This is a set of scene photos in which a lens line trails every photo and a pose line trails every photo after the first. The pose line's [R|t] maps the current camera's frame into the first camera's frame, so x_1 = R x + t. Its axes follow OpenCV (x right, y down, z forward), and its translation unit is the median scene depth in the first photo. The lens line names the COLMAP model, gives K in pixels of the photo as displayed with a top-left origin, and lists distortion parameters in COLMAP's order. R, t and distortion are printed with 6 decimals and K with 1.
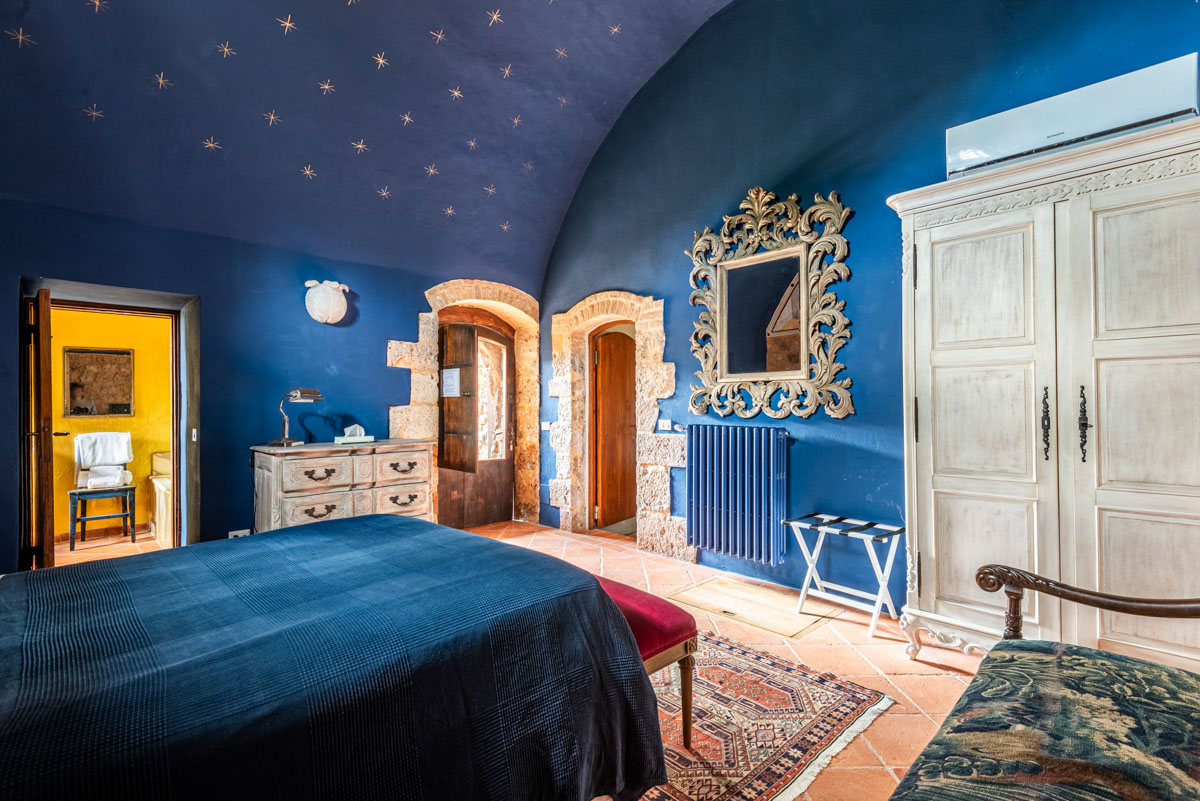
lens RADIAL K [[559.8, 0, 603.8], [0, 559.8, 398.1], [0, 0, 1]] dist [0.026690, -0.015839]
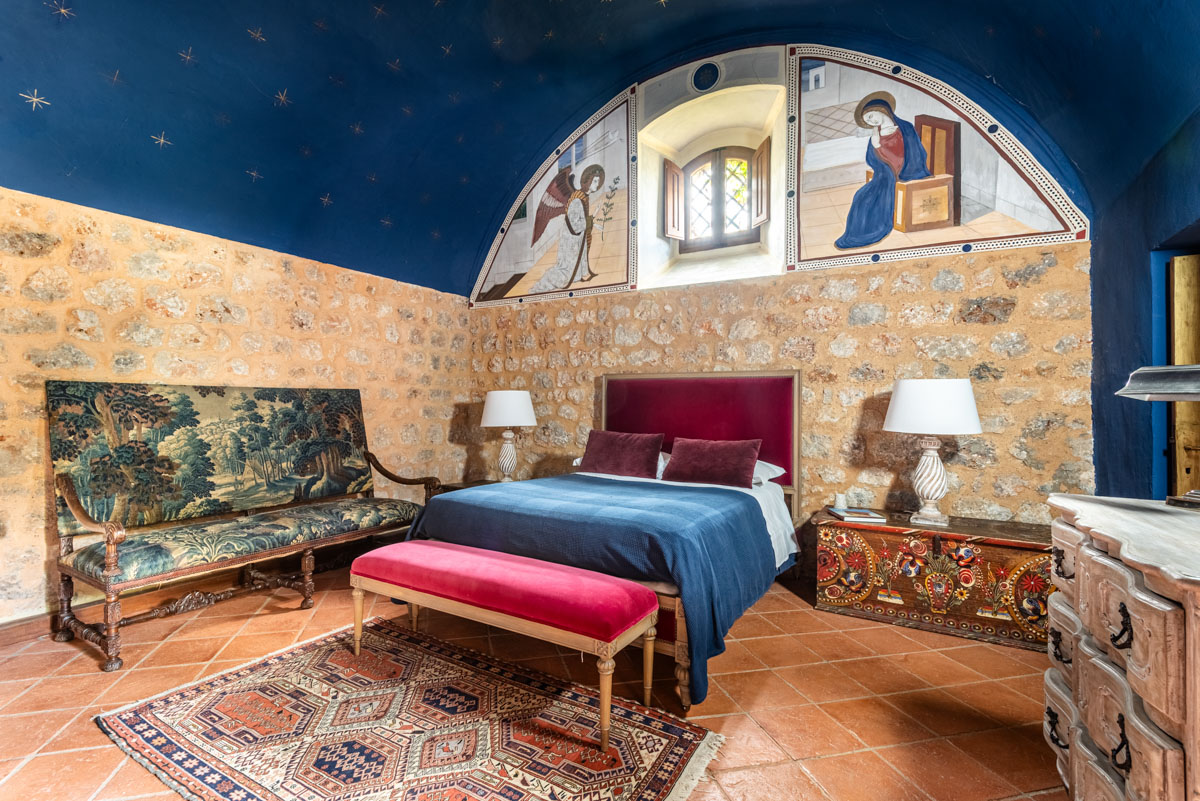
lens RADIAL K [[559.8, 0, 603.8], [0, 559.8, 398.1], [0, 0, 1]] dist [0.026690, -0.015839]
pose [[-0.966678, -0.008473, -0.255856, -0.055530], [-0.003405, 0.999789, -0.020246, 0.026488], [0.255973, -0.018700, -0.966503, 2.149160]]
